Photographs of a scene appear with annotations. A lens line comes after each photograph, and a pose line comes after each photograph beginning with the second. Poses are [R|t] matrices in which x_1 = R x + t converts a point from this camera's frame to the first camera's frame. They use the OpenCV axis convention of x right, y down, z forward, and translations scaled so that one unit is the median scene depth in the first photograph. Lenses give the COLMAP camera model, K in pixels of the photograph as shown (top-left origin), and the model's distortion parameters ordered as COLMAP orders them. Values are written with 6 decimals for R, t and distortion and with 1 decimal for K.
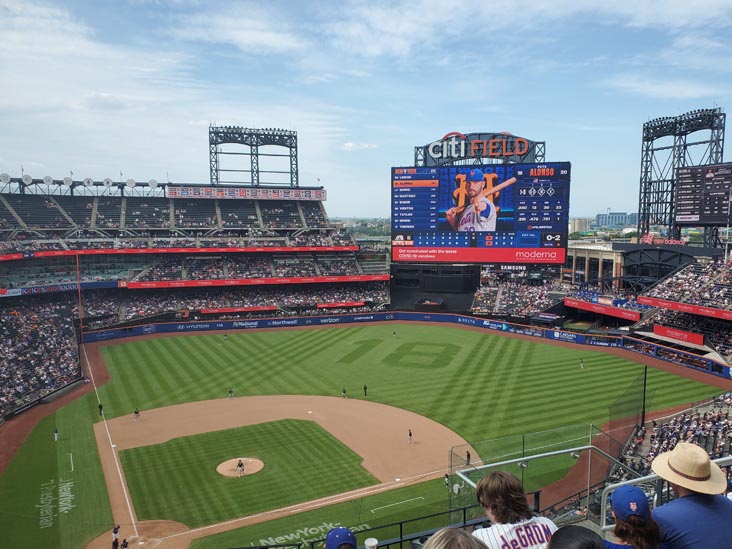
lens RADIAL K [[599.8, 0, 389.4], [0, 599.8, 294.0], [0, 0, 1]] dist [0.017326, -0.002269]
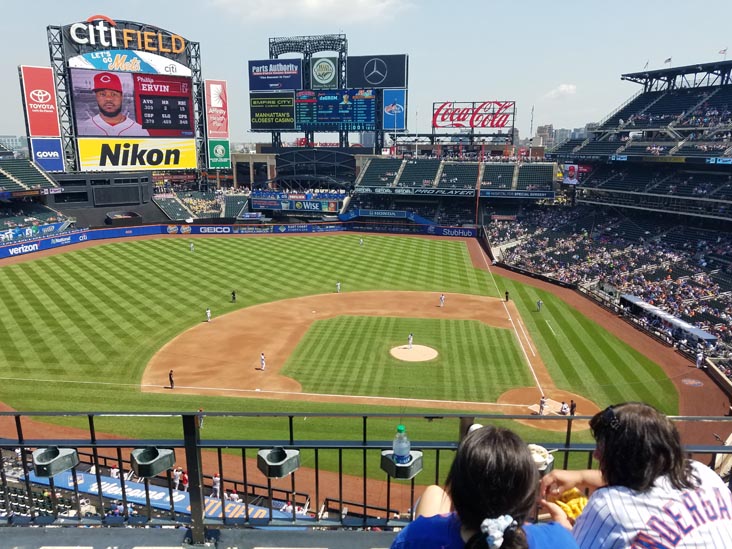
lens RADIAL K [[578.9, 0, 367.9], [0, 578.9, 283.8], [0, 0, 1]] dist [0.003302, -0.000806]
pose [[0.588932, -0.186059, 0.786474, -0.391771], [0.094019, 0.982304, 0.161984, 0.008384], [-0.802695, -0.021454, 0.596003, 0.194501]]
